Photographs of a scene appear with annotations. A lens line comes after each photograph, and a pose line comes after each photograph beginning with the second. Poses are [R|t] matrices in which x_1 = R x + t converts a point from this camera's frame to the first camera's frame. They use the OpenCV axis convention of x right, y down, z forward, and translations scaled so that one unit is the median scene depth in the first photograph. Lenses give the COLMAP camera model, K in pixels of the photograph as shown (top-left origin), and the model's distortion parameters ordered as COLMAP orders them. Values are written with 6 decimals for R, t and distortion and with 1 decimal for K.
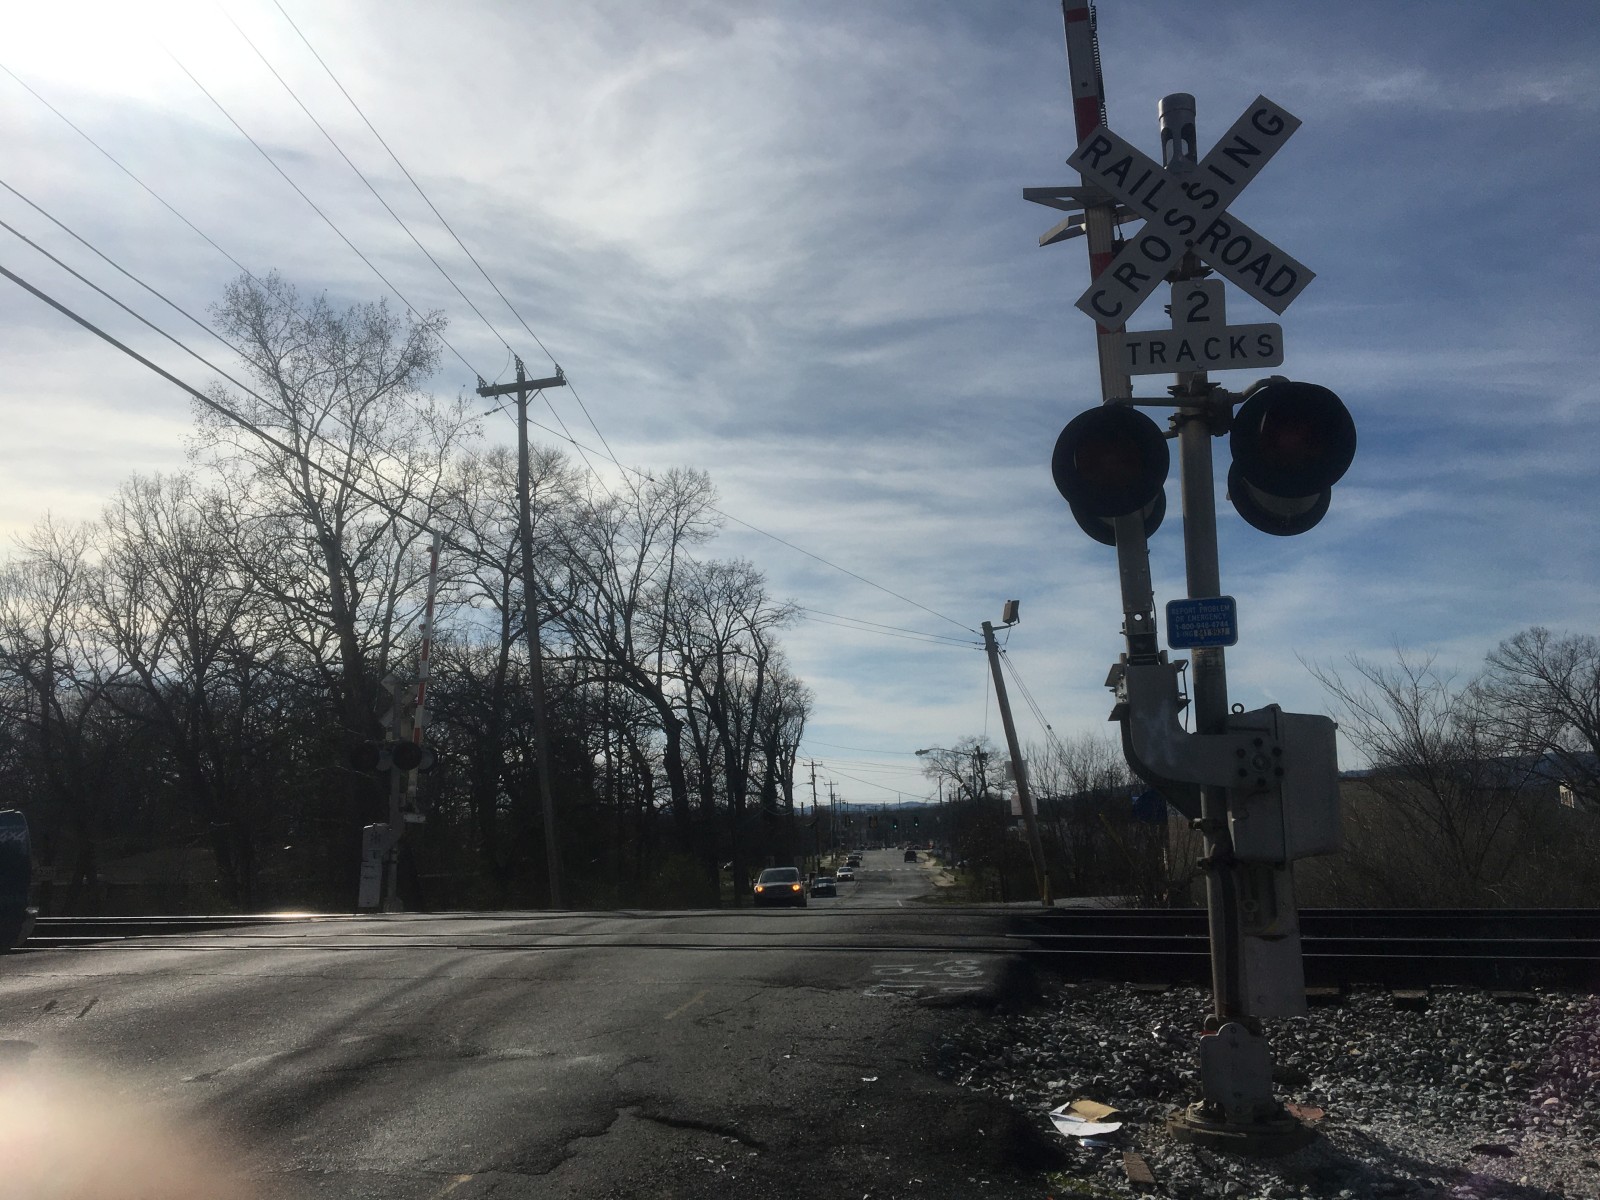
lens RADIAL K [[1320.1, 0, 800.0], [0, 1320.1, 600.0], [0, 0, 1]] dist [0.067069, -0.112966]
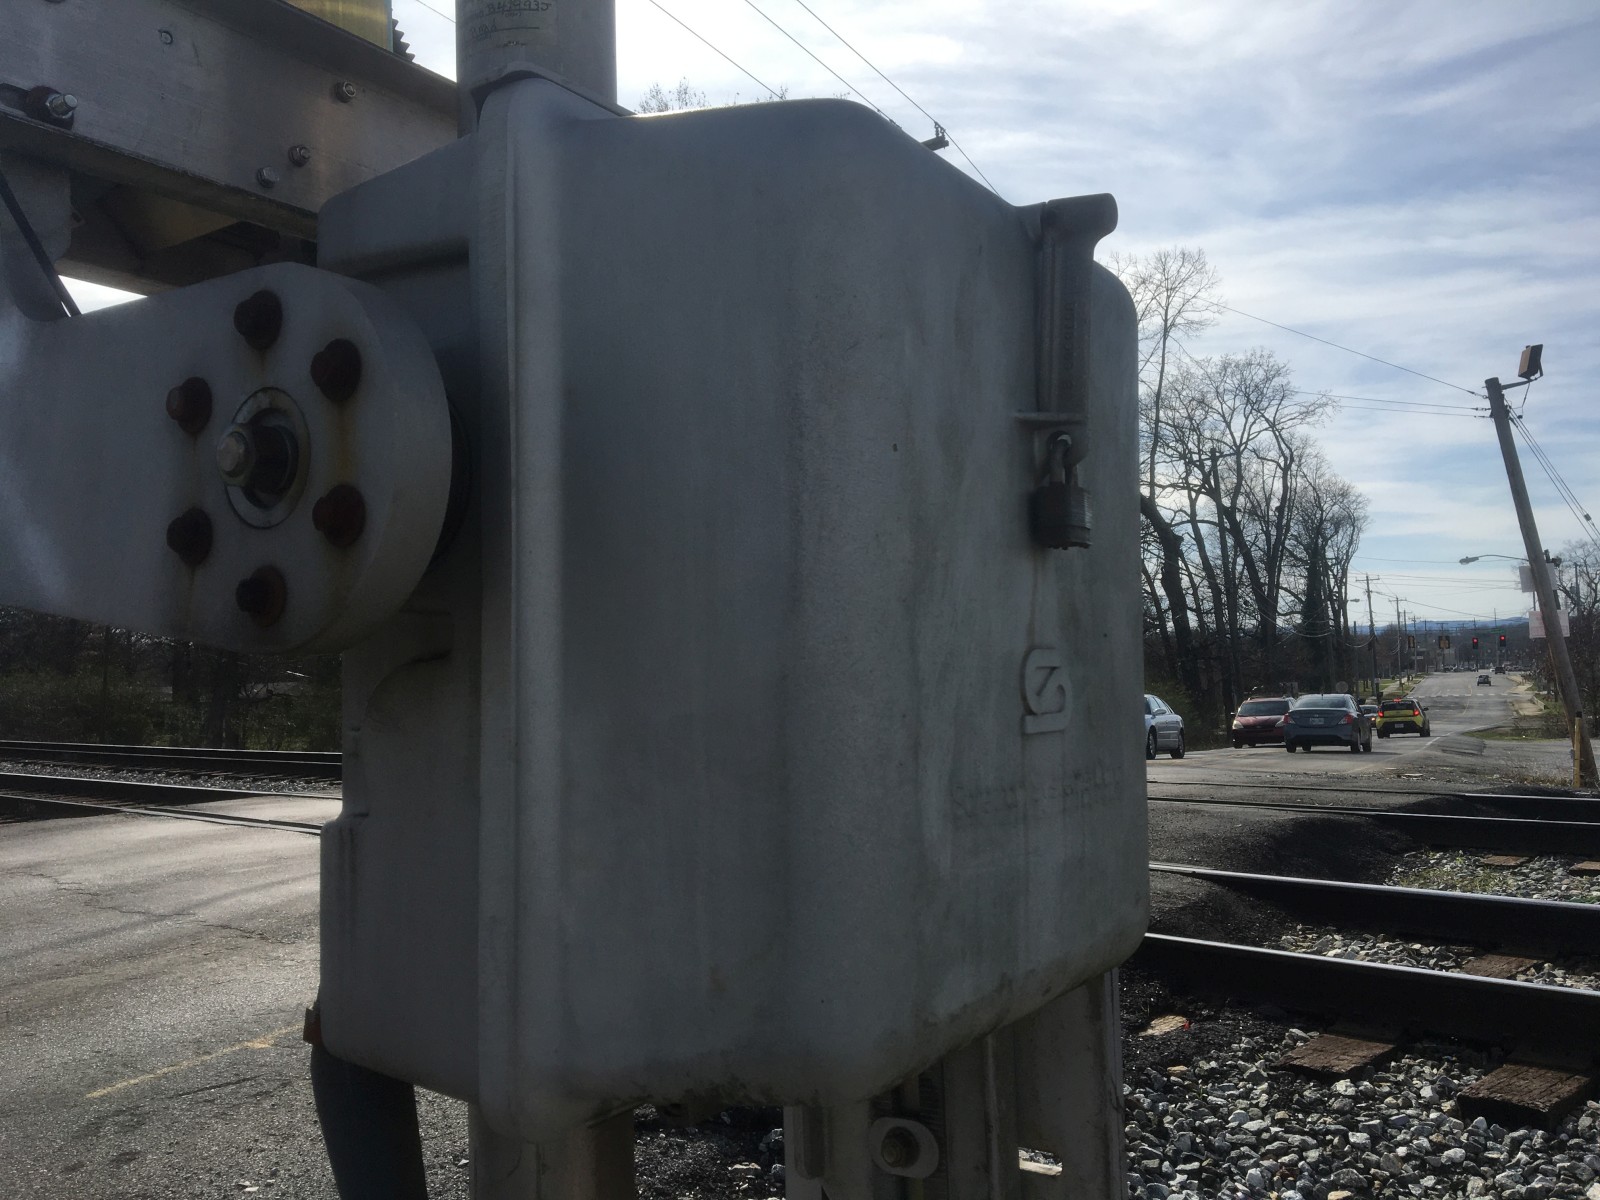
lens RADIAL K [[1304.7, 0, 799.8], [0, 1304.7, 617.5], [0, 0, 1]] dist [0.066239, -0.114392]
pose [[0.912872, -0.016173, -0.407926, 0.086706], [0.075742, 0.988577, 0.130304, 0.022519], [0.401158, -0.149848, 0.903669, 0.171523]]
